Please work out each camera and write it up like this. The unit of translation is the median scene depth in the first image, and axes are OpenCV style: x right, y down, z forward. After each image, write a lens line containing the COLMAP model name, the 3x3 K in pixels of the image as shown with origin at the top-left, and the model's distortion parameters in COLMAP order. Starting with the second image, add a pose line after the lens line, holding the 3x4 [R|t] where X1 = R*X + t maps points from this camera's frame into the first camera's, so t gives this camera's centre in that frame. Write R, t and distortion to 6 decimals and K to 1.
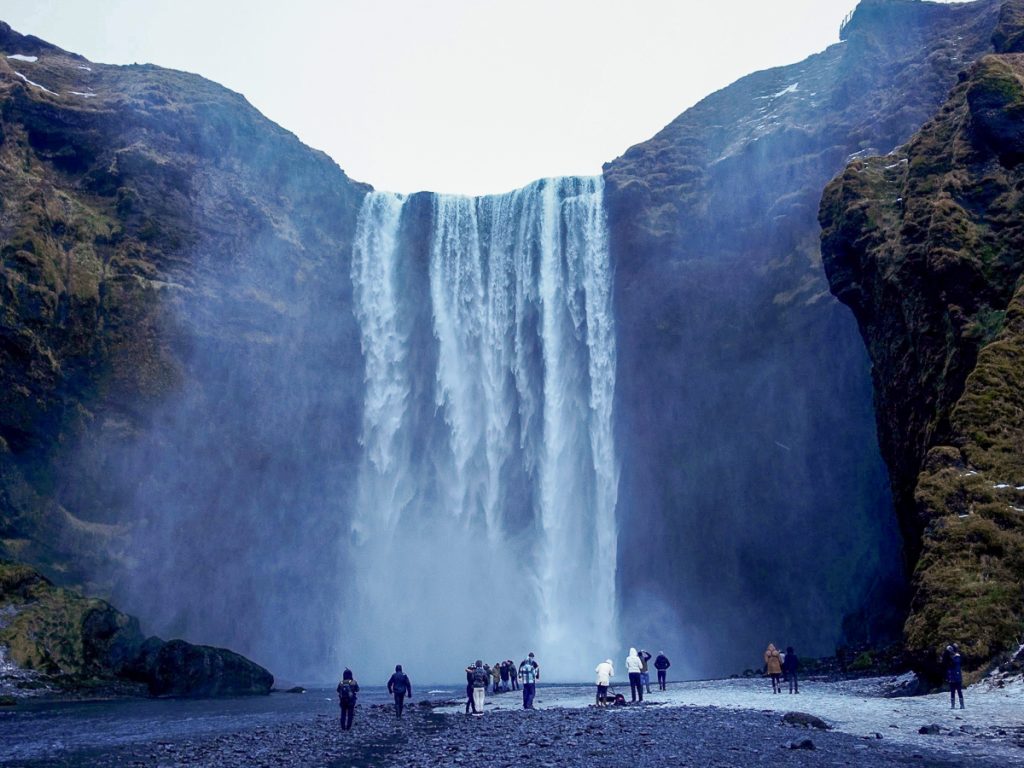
lens RADIAL K [[957.8, 0, 511.4], [0, 957.8, 387.7], [0, 0, 1]] dist [-0.015309, 0.000000]
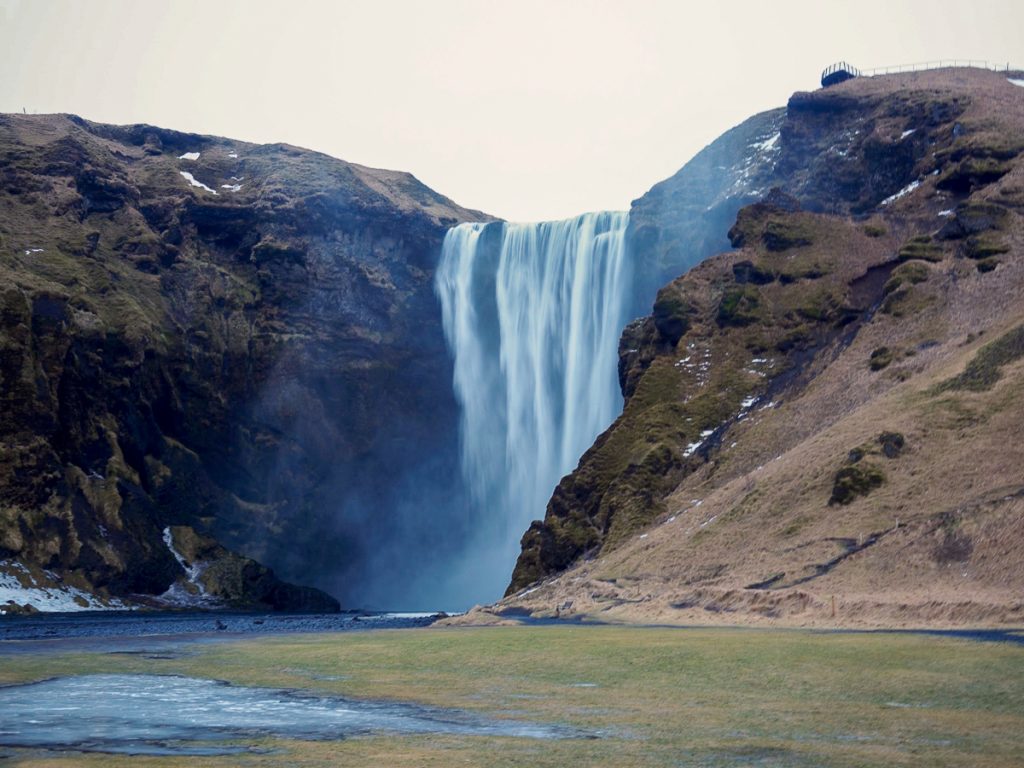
lens RADIAL K [[1320.7, 0, 517.7], [0, 1320.7, 381.4], [0, 0, 1]] dist [-0.056738, 0.000000]
pose [[0.968052, -0.011897, -0.250469, 0.458268], [0.041607, 0.992648, 0.113661, -0.250101], [0.247275, -0.120451, 0.961429, -0.820931]]
